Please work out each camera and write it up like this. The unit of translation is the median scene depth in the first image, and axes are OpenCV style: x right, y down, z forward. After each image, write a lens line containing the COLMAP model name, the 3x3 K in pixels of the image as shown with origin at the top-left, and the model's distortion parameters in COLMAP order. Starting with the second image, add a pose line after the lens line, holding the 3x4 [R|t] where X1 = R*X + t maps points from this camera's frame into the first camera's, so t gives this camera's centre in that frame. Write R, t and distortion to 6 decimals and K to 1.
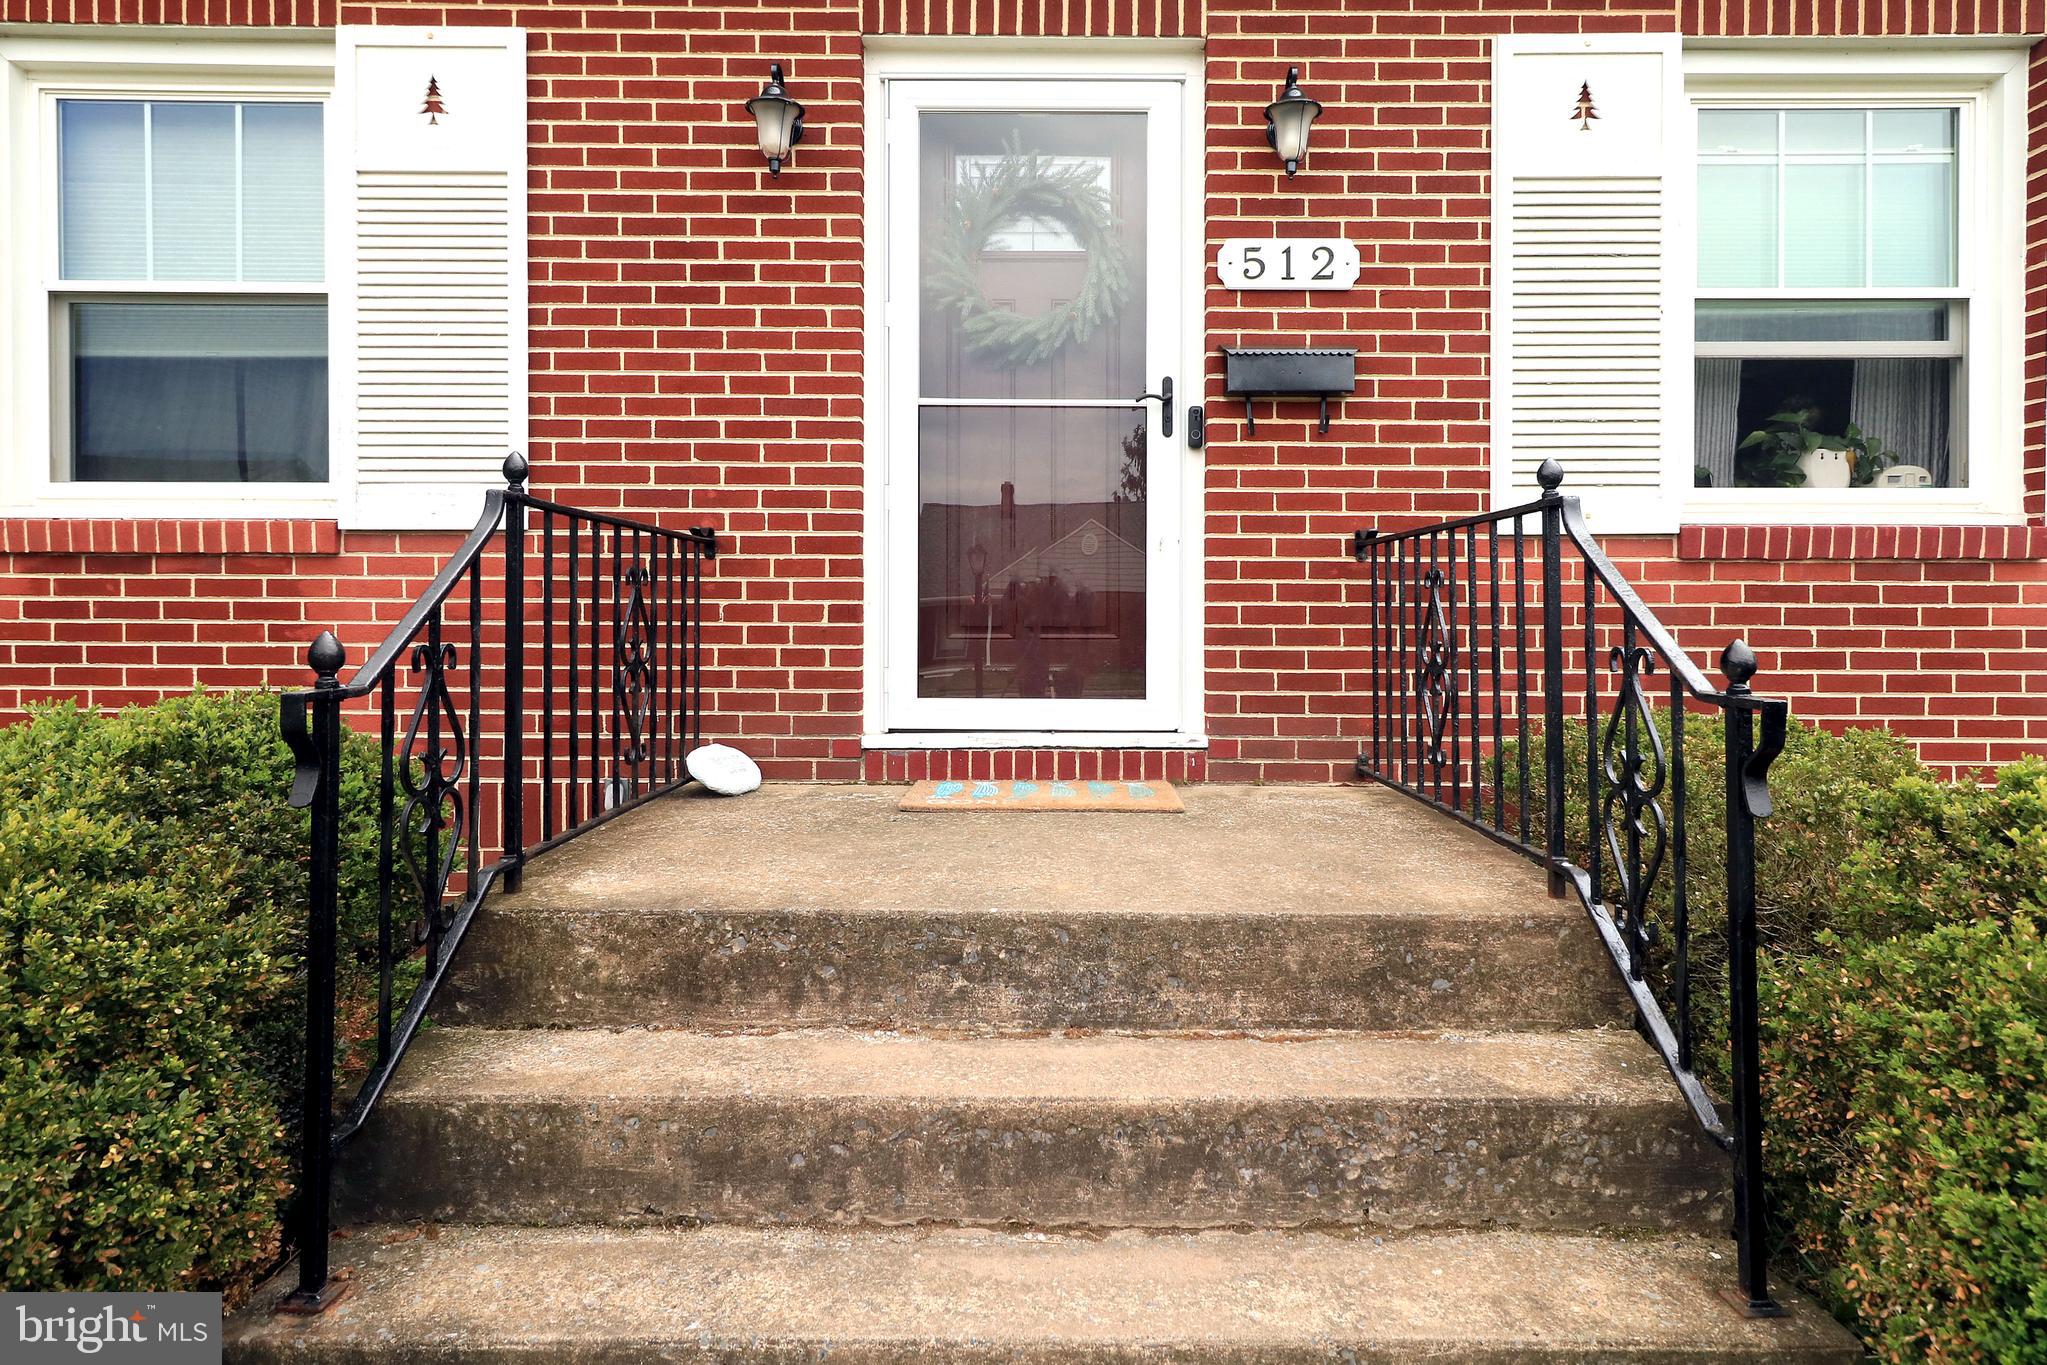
lens RADIAL K [[2131.2, 0, 994.6], [0, 2131.2, 724.4], [0, 0, 1]] dist [0.031068, 0.000000]
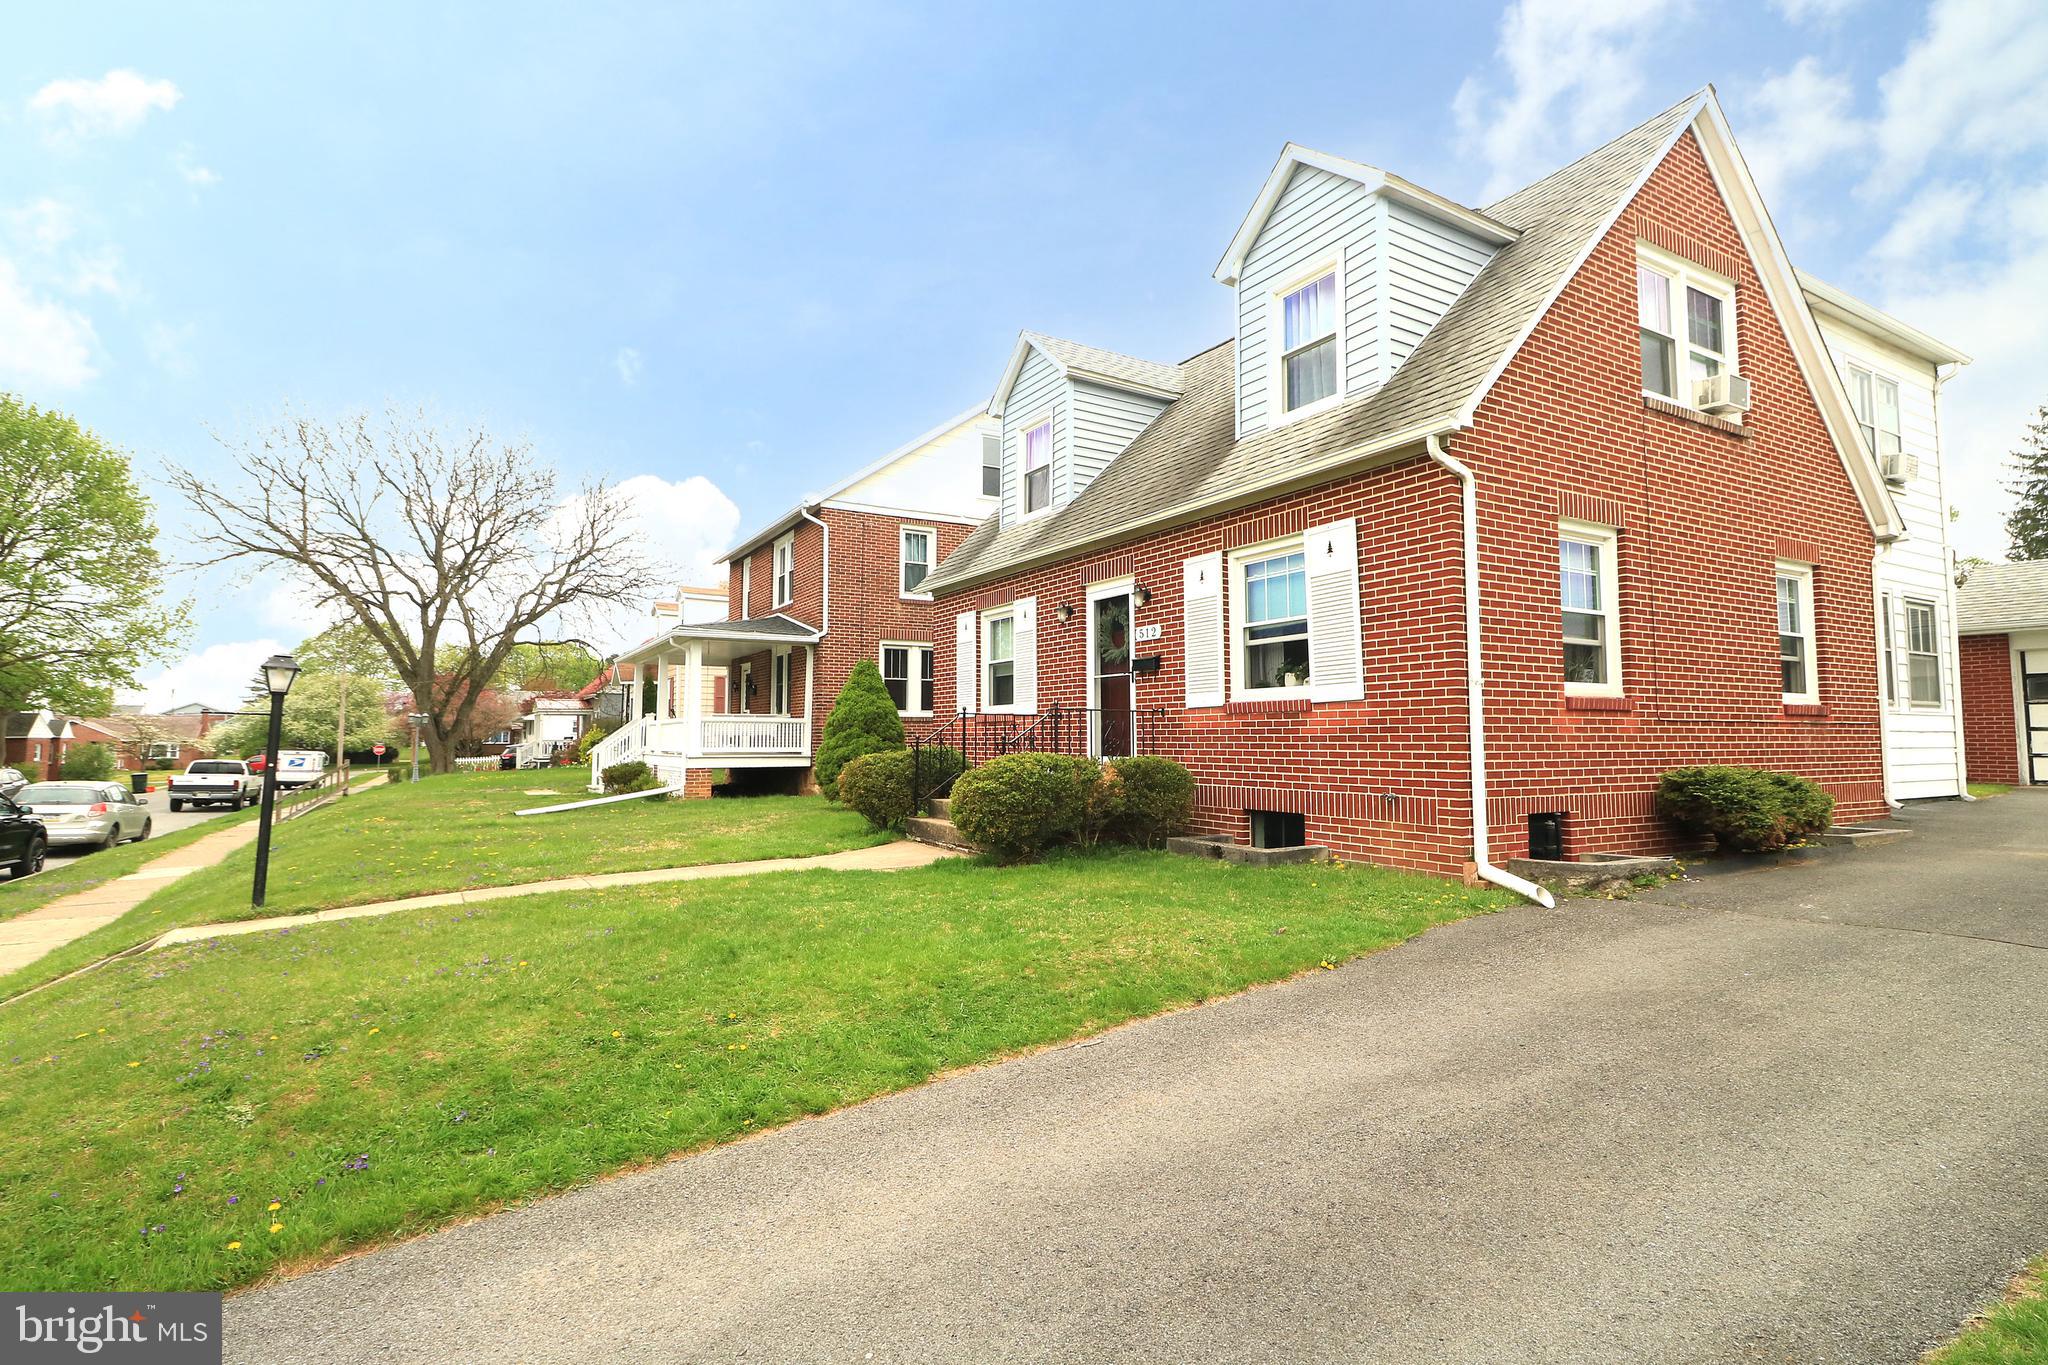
lens RADIAL K [[973.0, 0, 1005.8], [0, 973.0, 685.0], [0, 0, 1]] dist [0.014617, -0.000893]
pose [[0.500412, -0.054919, -0.864044, 1.379955], [-0.027888, 0.996446, -0.079486, 0.003032], [0.865338, 0.063872, 0.497102, 0.011518]]
